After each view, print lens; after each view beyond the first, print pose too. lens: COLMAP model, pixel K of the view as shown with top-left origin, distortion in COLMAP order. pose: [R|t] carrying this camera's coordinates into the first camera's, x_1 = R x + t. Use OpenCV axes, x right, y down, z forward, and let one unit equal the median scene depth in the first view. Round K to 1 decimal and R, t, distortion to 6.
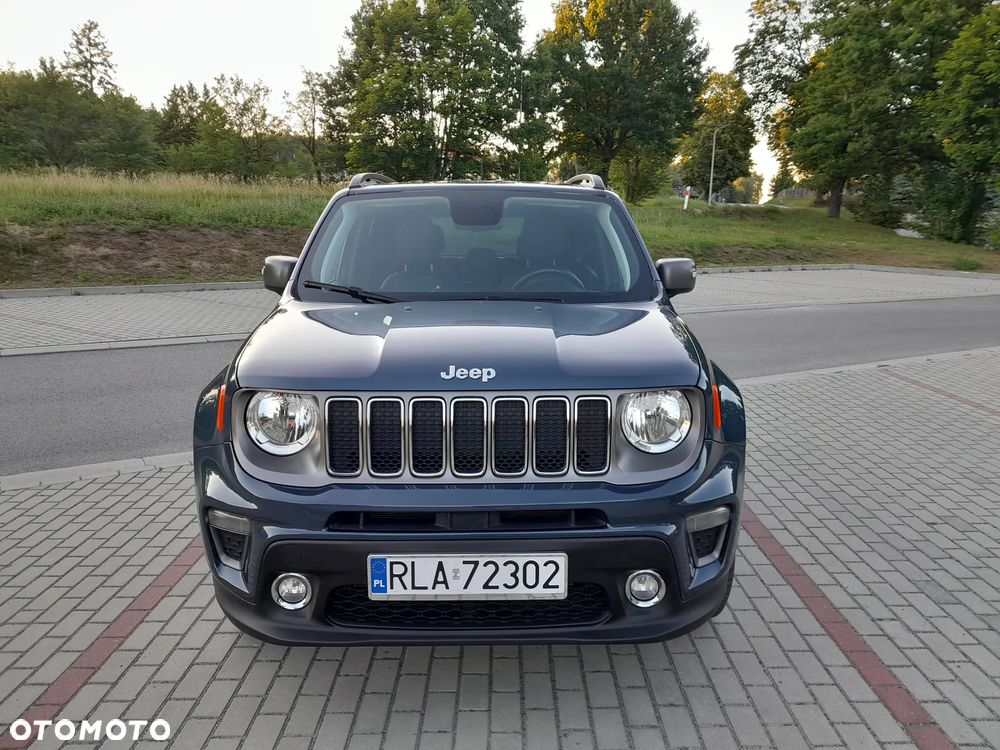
lens RADIAL K [[798.8, 0, 500.0], [0, 798.8, 375.0], [0, 0, 1]] dist [0.005392, -0.011212]
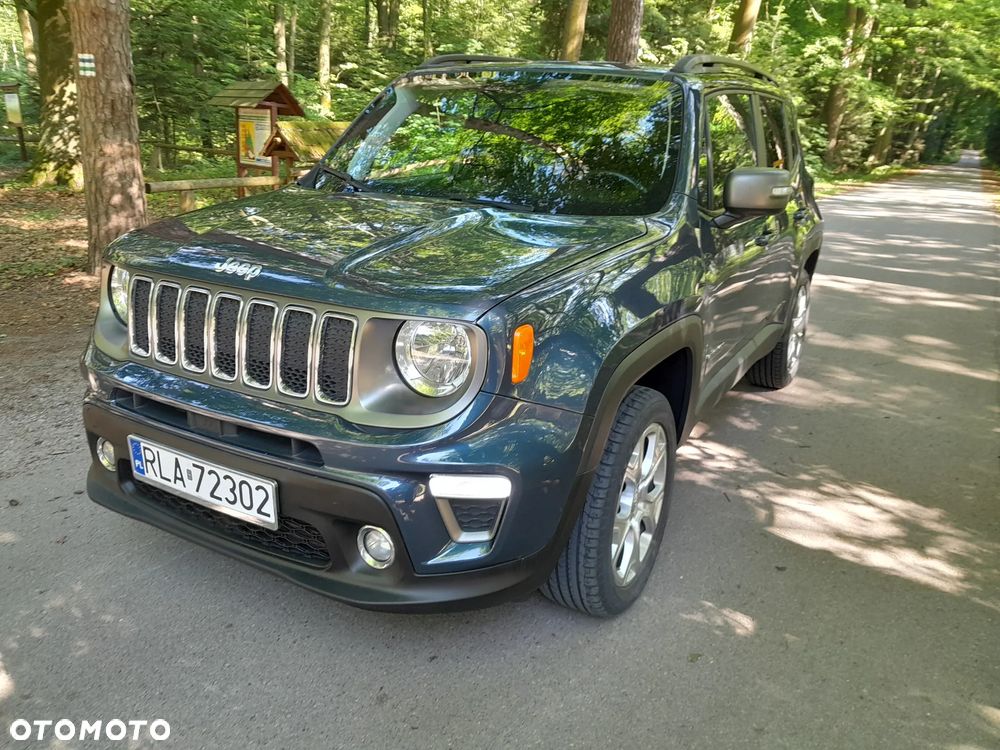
lens RADIAL K [[793.2, 0, 502.4], [0, 793.2, 372.0], [0, 0, 1]] dist [0.022617, -0.006203]
pose [[0.858199, 0.187833, -0.477716, 0.662183], [-0.128223, 0.979587, 0.154815, -0.065062], [0.497044, -0.071608, 0.864765, 0.342490]]
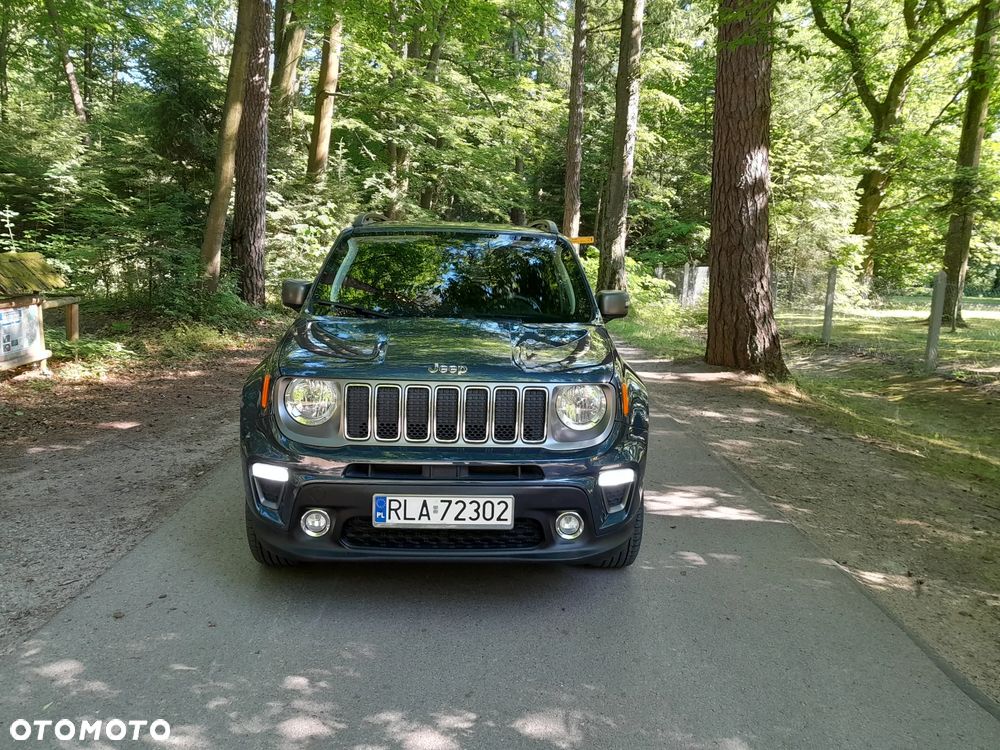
lens RADIAL K [[819.5, 0, 512.1], [0, 819.5, 355.5], [0, 0, 1]] dist [0.034253, -0.003619]
pose [[0.998886, 0.025569, 0.039662, 0.015078], [-0.023610, 0.998514, -0.049119, 0.042112], [-0.040859, 0.048128, 0.998005, -0.444132]]
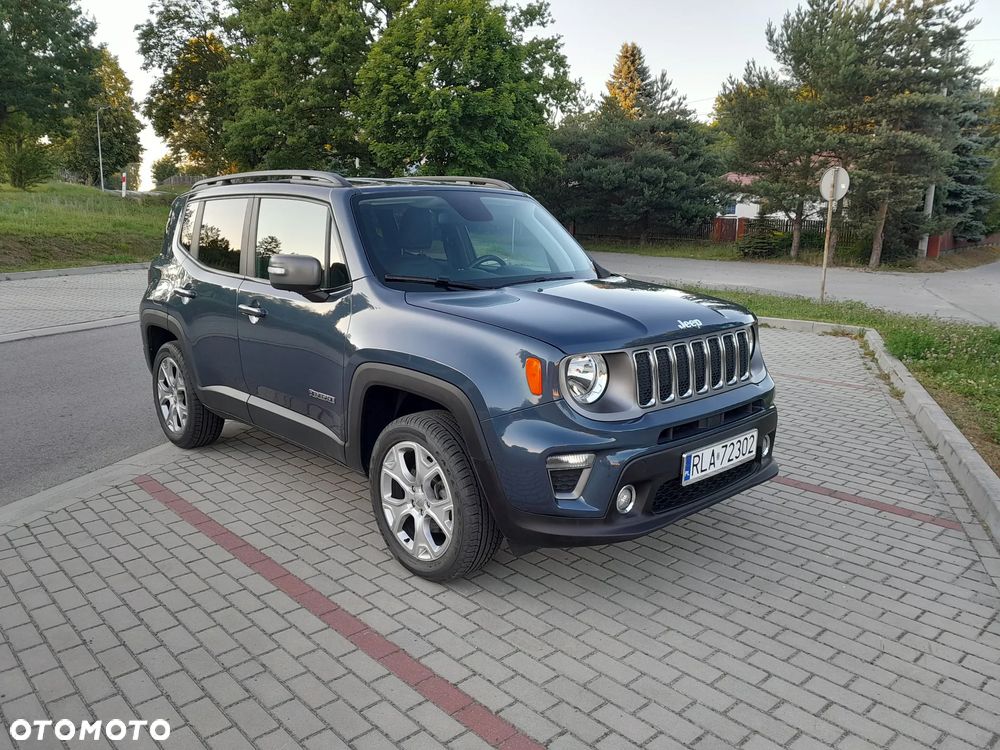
lens RADIAL K [[793.2, 0, 502.4], [0, 793.2, 372.0], [0, 0, 1]] dist [0.022617, -0.006203]
pose [[0.750362, -0.138631, 0.646327, -1.228204], [0.130586, 0.989580, 0.060651, -0.048598], [-0.648000, 0.038891, 0.760646, 0.109486]]
